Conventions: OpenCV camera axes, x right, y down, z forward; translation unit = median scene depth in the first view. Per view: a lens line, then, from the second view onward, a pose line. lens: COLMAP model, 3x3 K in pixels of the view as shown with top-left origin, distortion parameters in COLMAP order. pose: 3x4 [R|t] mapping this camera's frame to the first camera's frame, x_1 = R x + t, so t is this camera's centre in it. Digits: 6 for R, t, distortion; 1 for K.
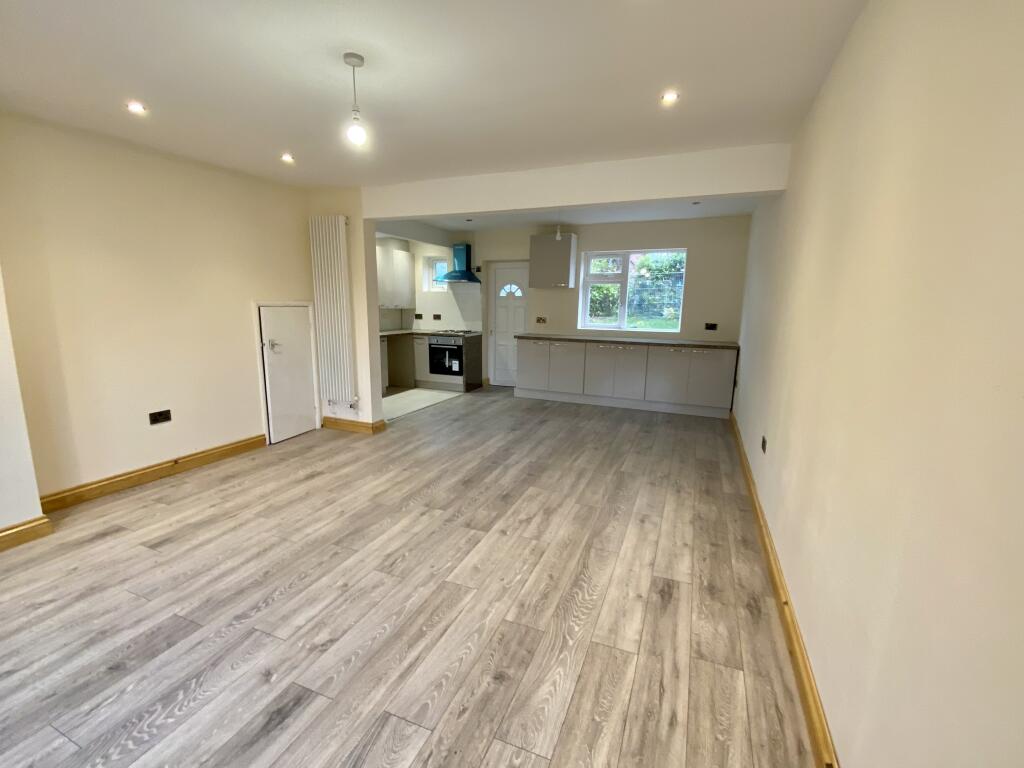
lens RADIAL K [[444.6, 0, 517.0], [0, 444.6, 387.4], [0, 0, 1]] dist [0.070364, -0.000070]
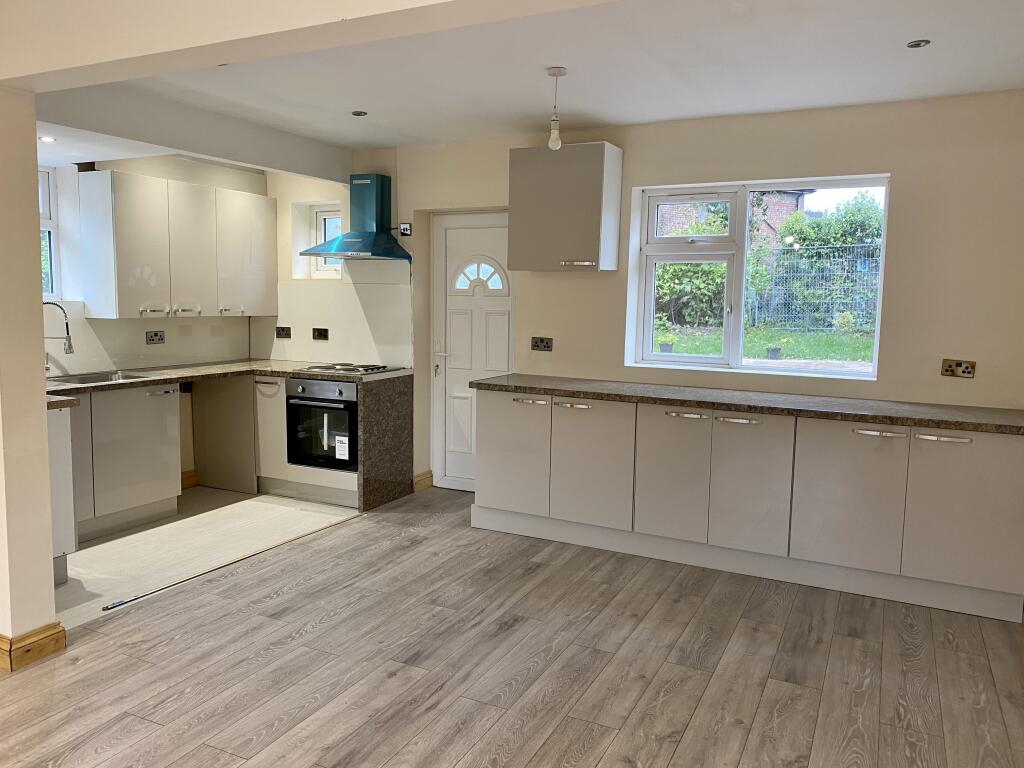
lens RADIAL K [[776.8, 0, 512.0], [0, 776.8, 384.0], [0, 0, 1]] dist [0.013256, 0.002366]
pose [[0.996968, 0.011230, -0.076995, 0.084552], [-0.017161, 0.996897, -0.076819, -0.055947], [0.075893, 0.077907, 0.994068, 0.262503]]
